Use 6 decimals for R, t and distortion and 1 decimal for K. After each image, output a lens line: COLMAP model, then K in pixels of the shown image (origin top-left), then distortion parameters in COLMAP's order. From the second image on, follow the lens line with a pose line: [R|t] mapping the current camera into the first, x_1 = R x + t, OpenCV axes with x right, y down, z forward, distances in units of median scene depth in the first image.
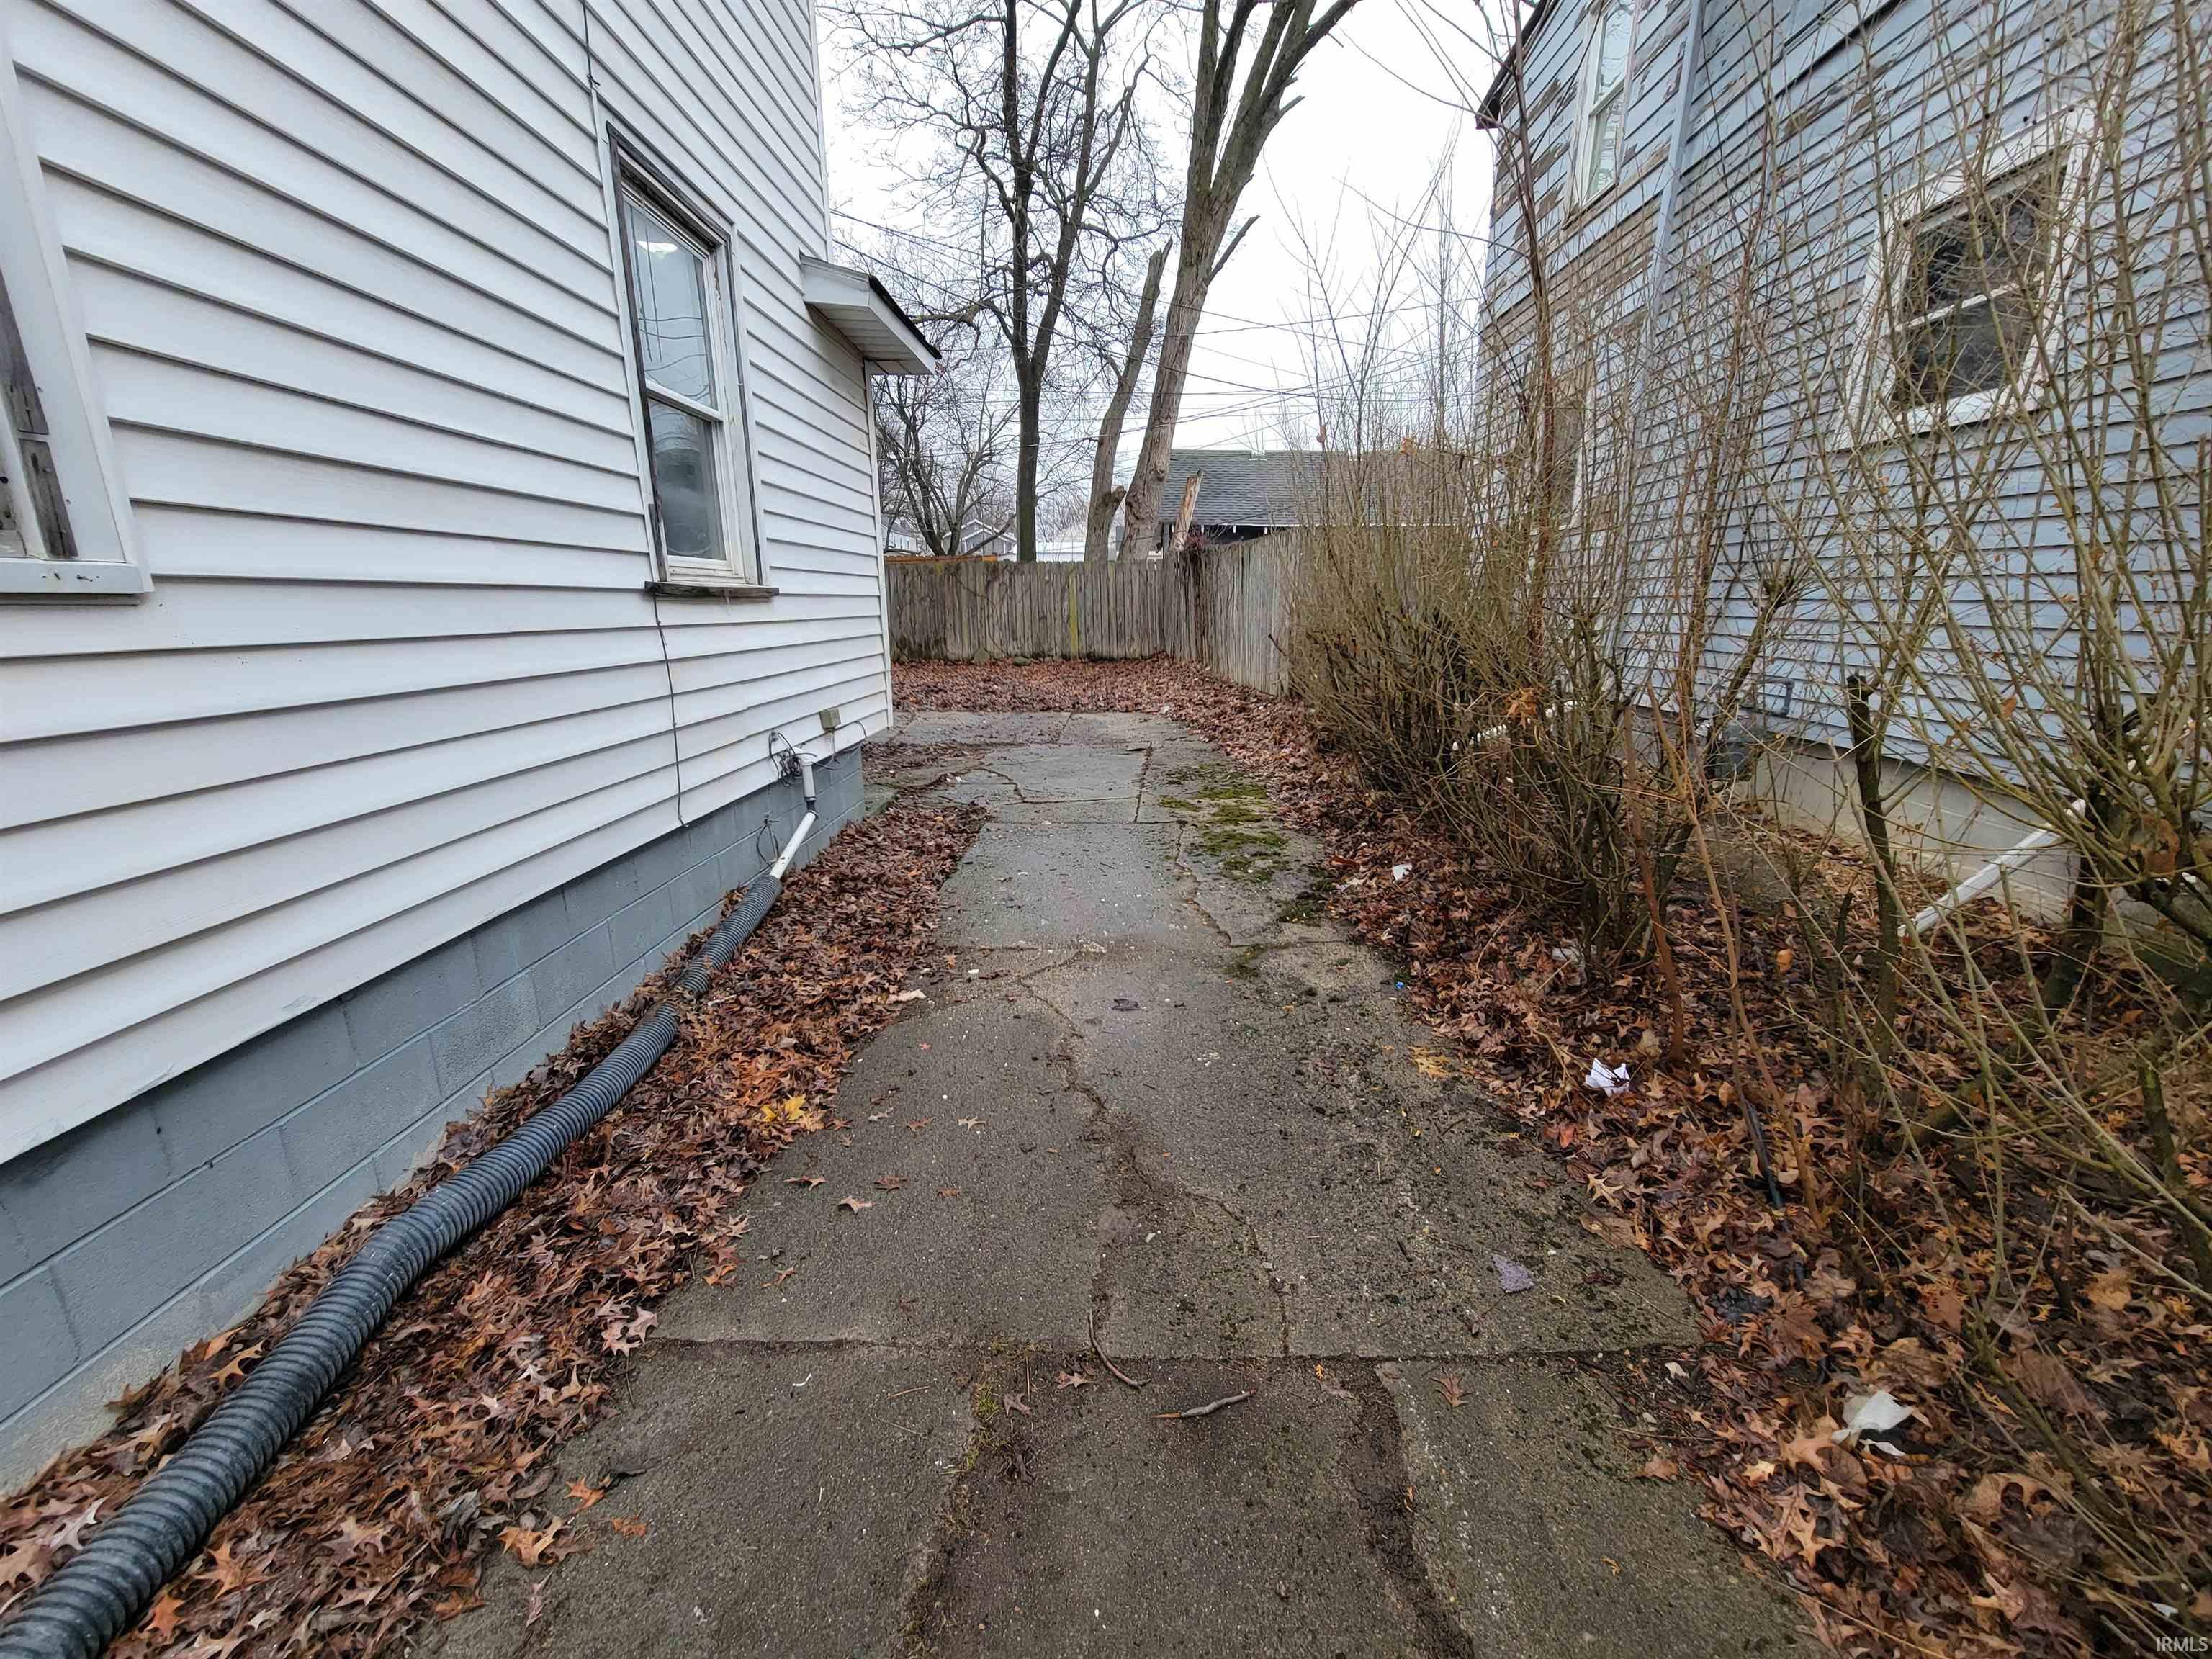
lens RADIAL K [[903.0, 0, 1111.9], [0, 903.0, 841.9], [0, 0, 1]] dist [-0.006979, 0.003322]
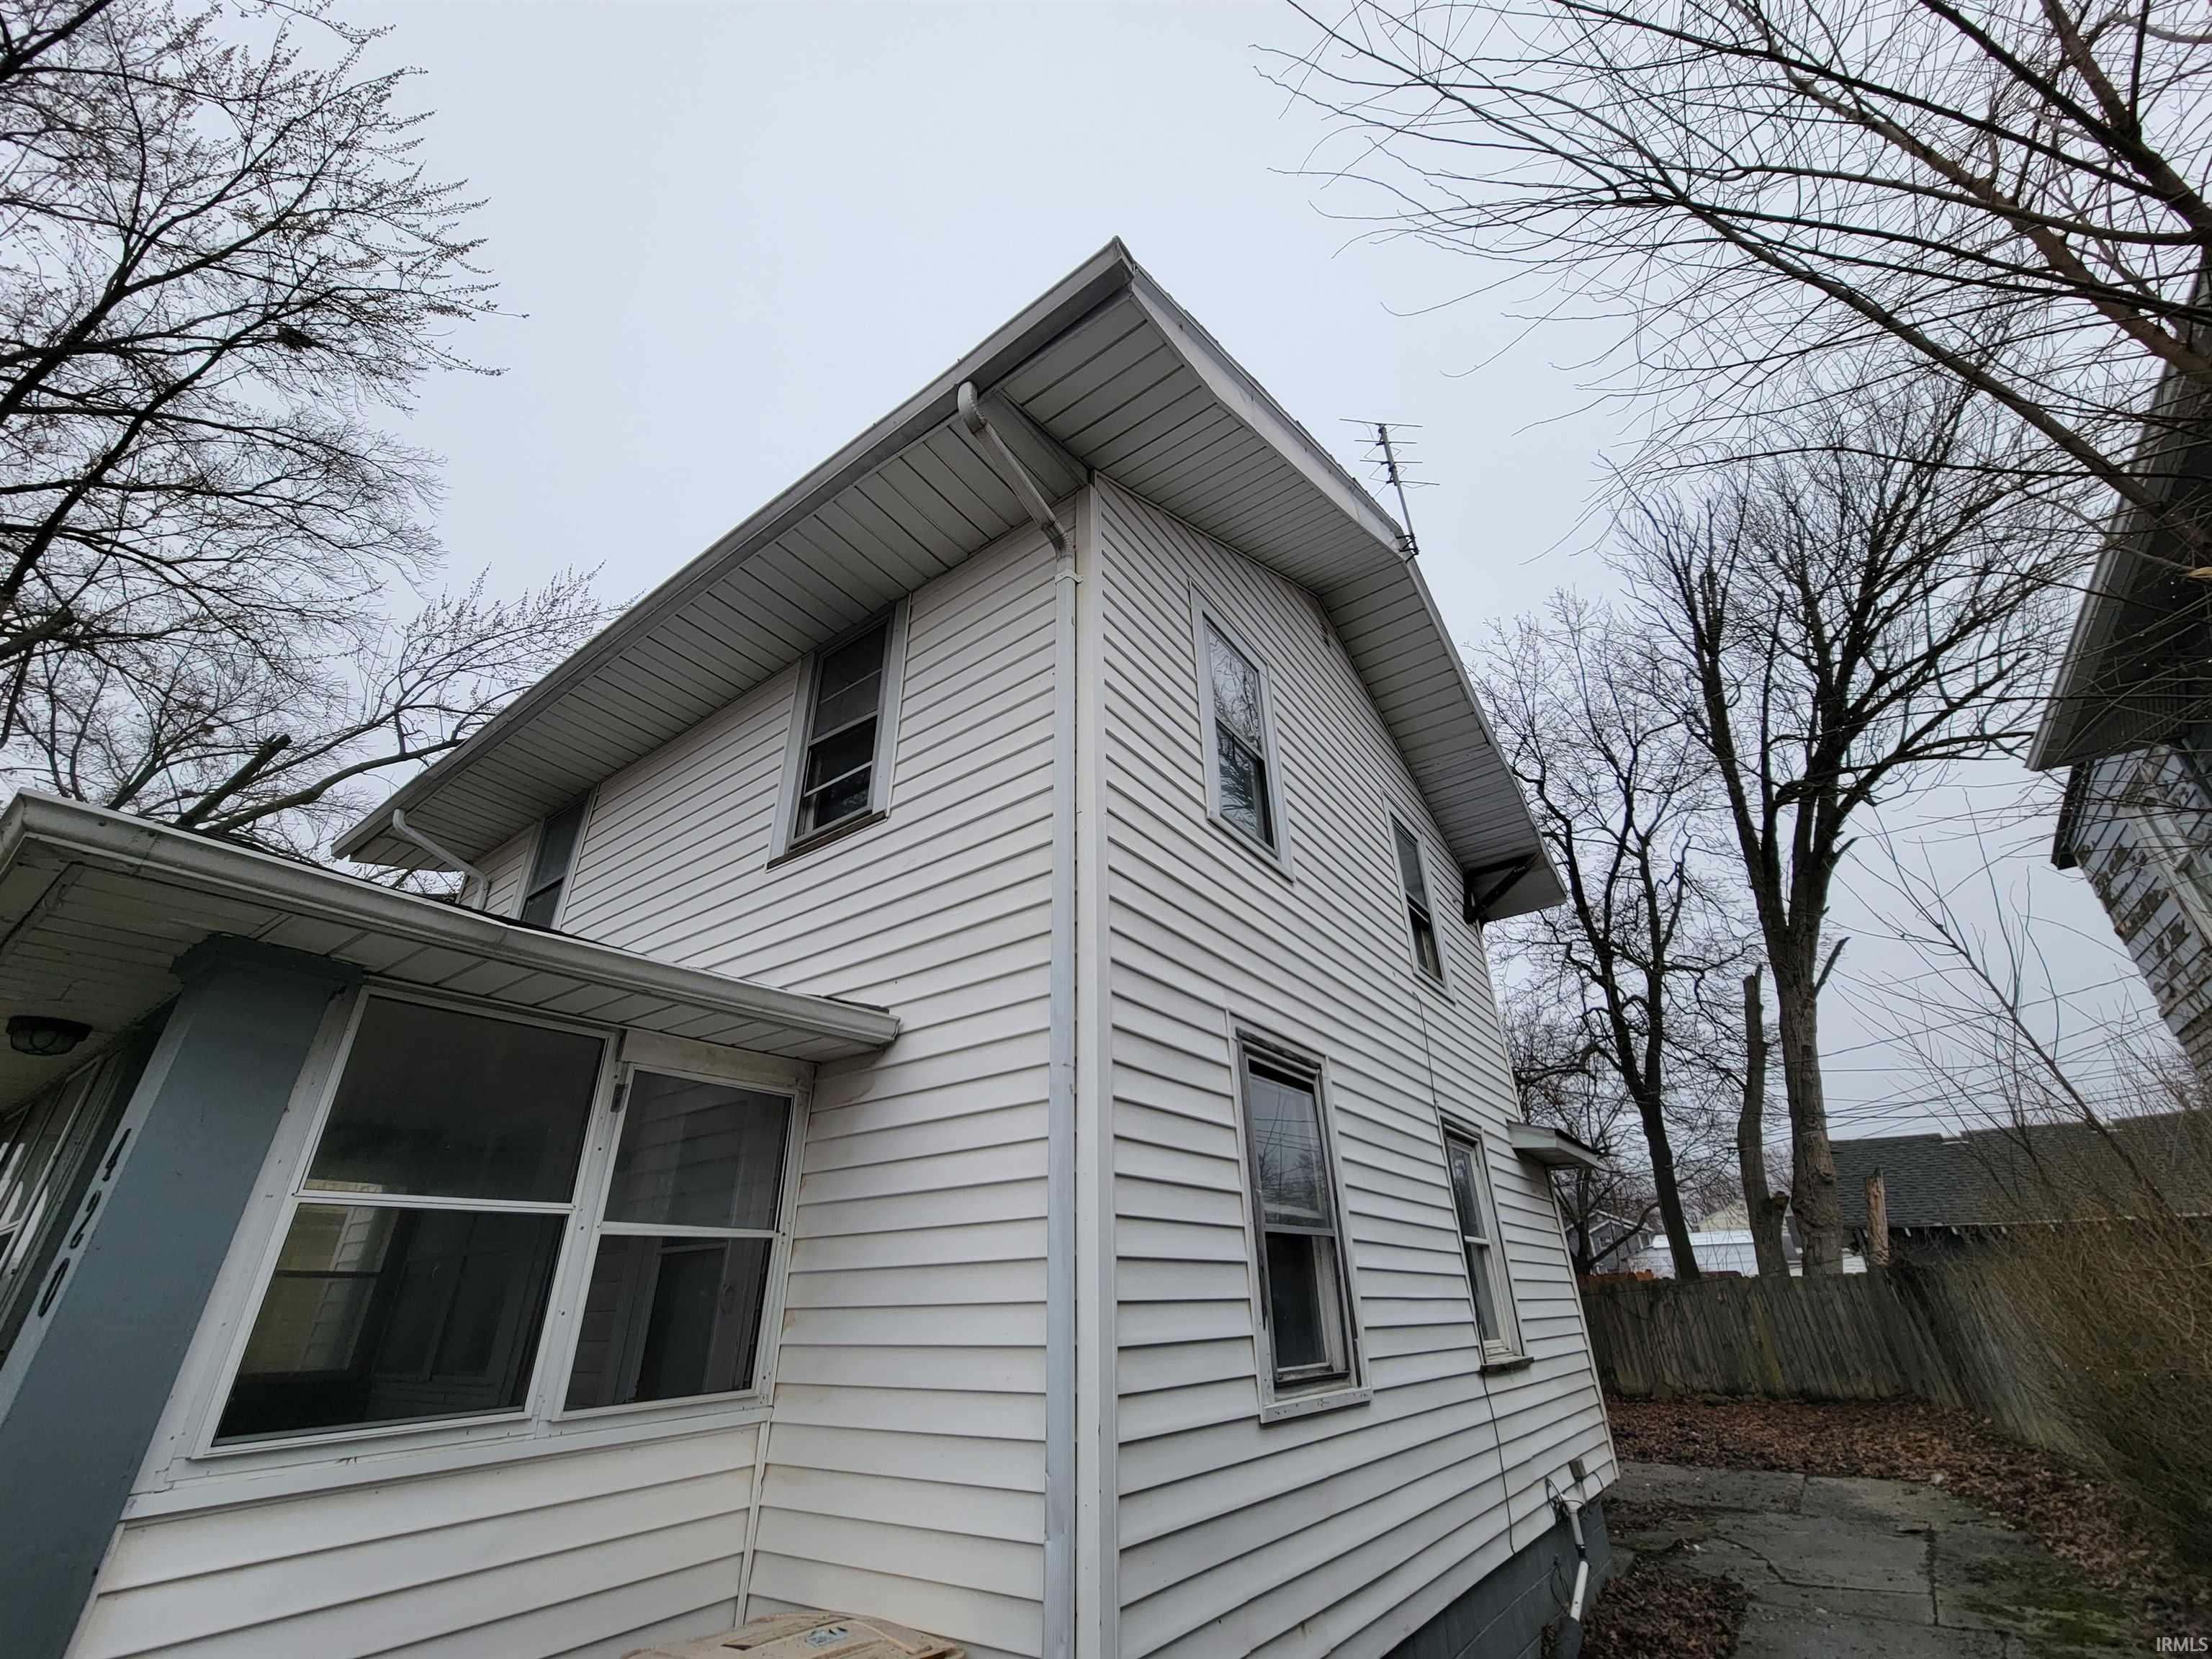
lens RADIAL K [[903.0, 0, 1112.3], [0, 903.0, 844.1], [0, 0, 1]] dist [-0.006979, 0.003322]
pose [[0.823155, -0.272063, -0.498396, 0.003945], [-0.131519, 0.762518, -0.633459, 0.032459], [0.552376, 0.586983, 0.591889, -0.249000]]
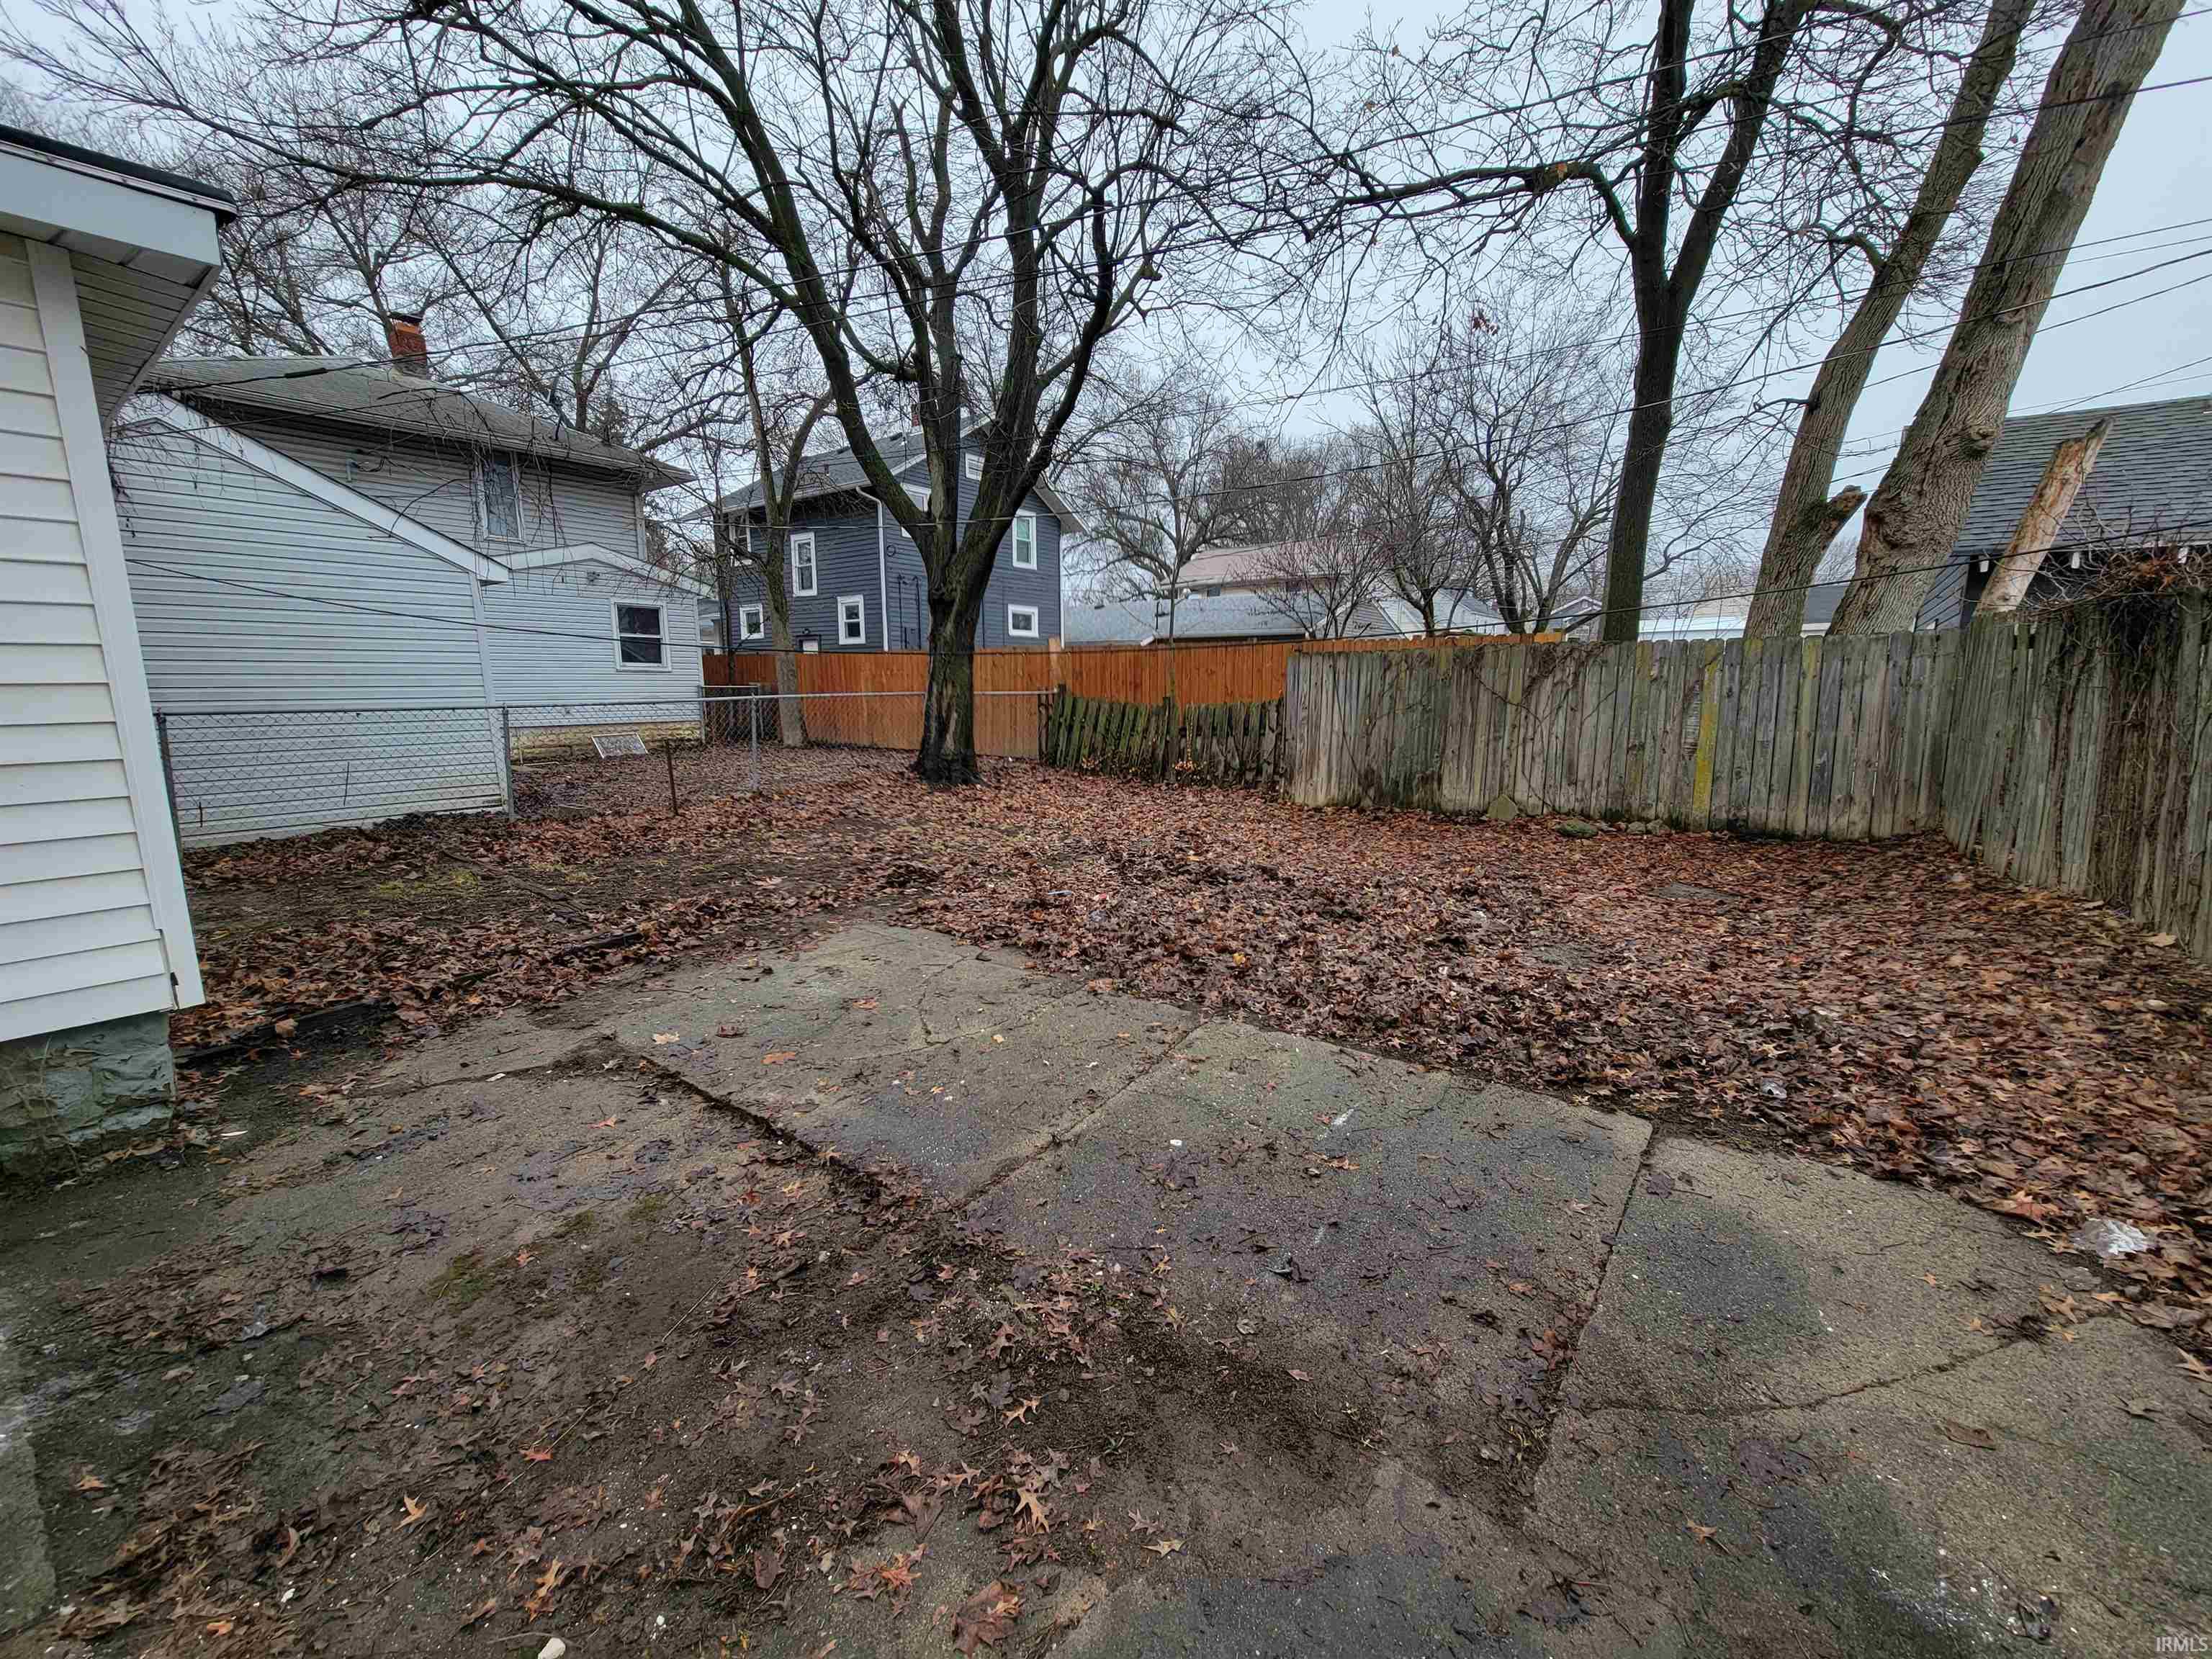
lens RADIAL K [[903.0, 0, 1096.7], [0, 903.0, 839.0], [0, 0, 1]] dist [-0.006979, 0.003322]
pose [[0.805224, 0.097032, -0.584978, -0.024197], [-0.151475, 0.987449, -0.044715, -0.179818], [0.573297, 0.124615, 0.809816, 0.580787]]
